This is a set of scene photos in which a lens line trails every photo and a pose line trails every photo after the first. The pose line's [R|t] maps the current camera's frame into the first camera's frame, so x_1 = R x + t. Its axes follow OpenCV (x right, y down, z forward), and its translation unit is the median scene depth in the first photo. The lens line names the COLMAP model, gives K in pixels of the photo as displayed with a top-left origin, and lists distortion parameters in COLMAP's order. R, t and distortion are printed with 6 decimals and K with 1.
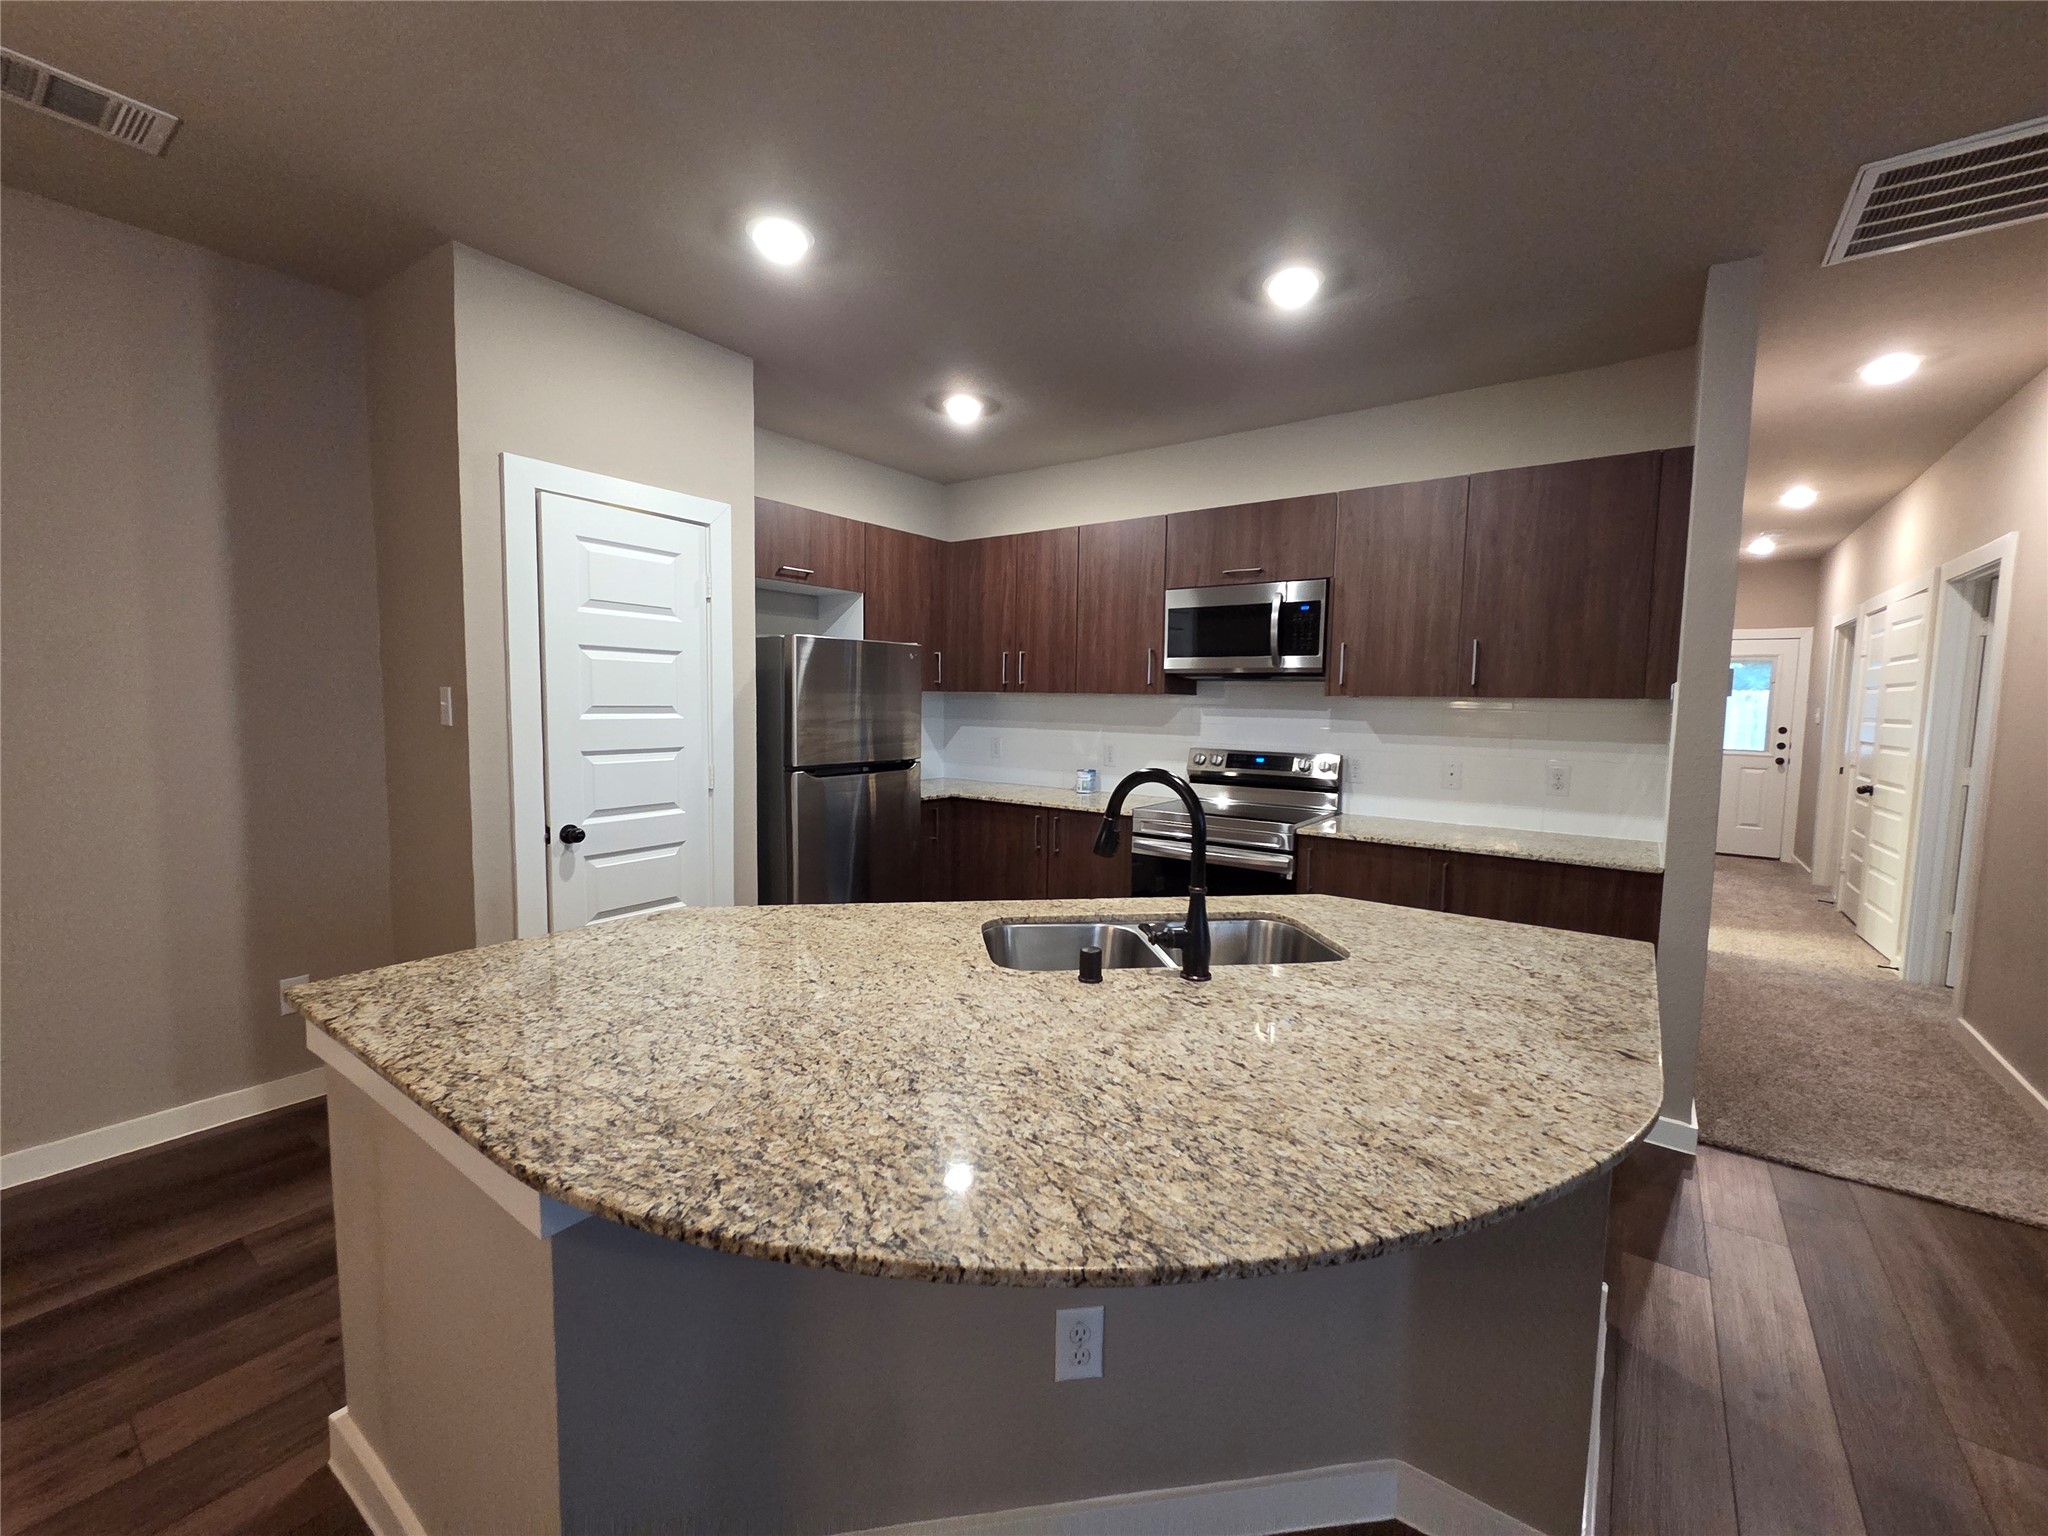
lens RADIAL K [[836.6, 0, 1028.7], [0, 836.6, 764.2], [0, 0, 1]] dist [-0.000757, -0.000349]
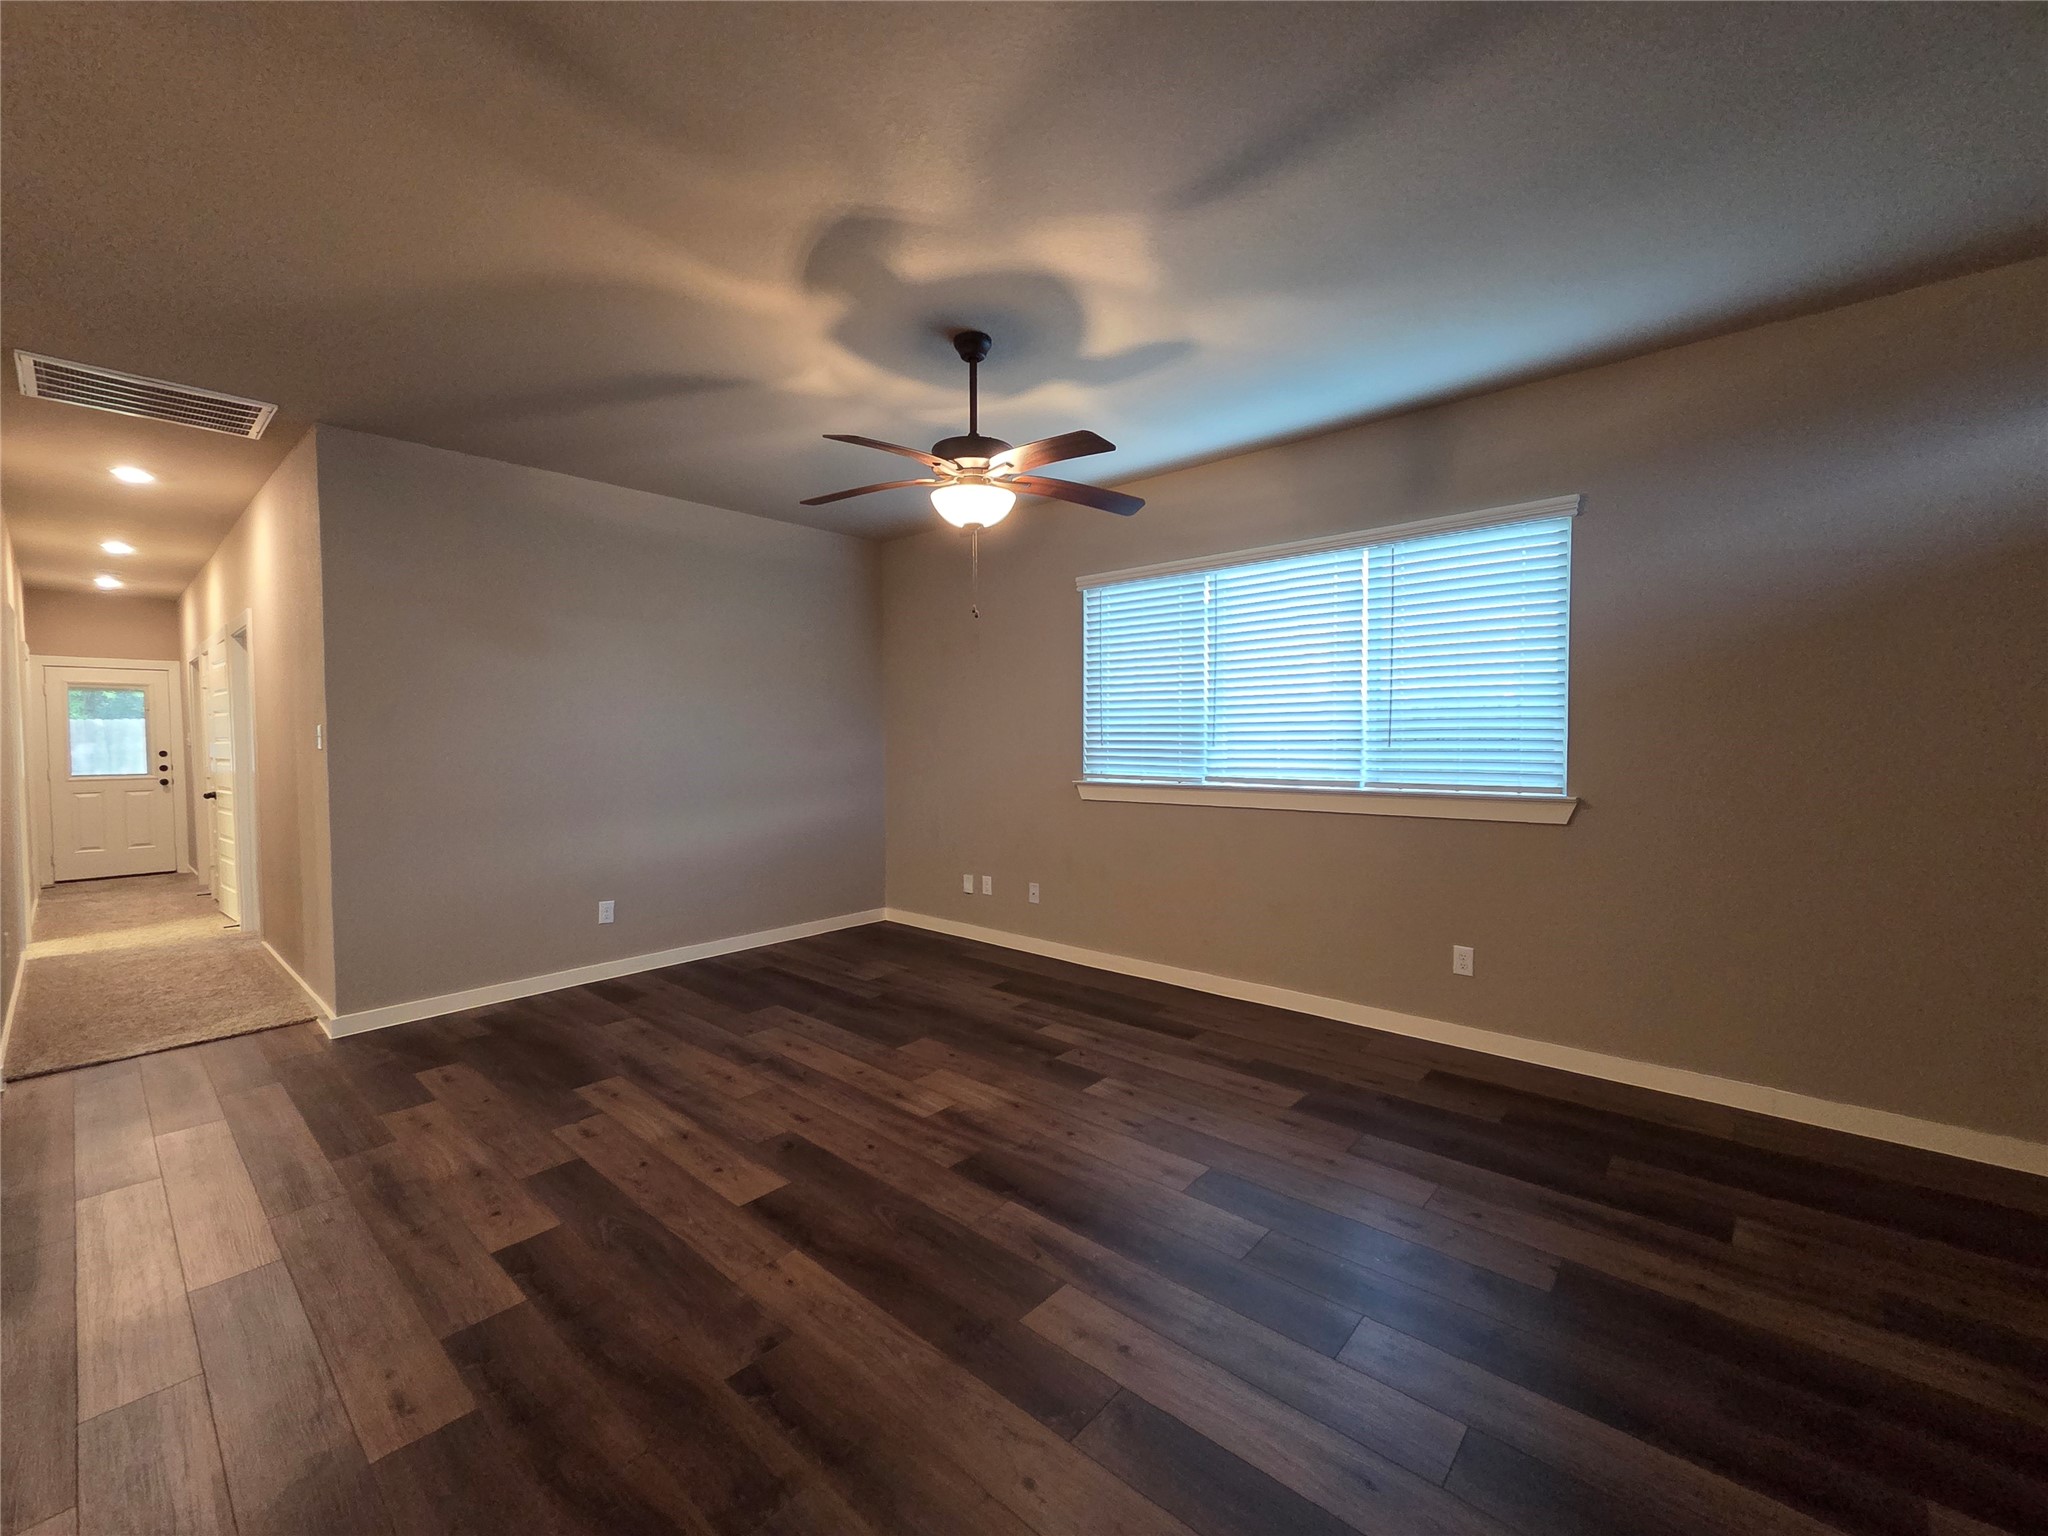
lens RADIAL K [[836.6, 0, 1028.7], [0, 836.6, 764.2], [0, 0, 1]] dist [-0.000757, -0.000349]
pose [[0.082629, -0.050365, 0.995307, -0.177828], [0.087670, 0.995218, 0.043082, 0.049571], [-0.992717, 0.083699, 0.086650, -0.421768]]
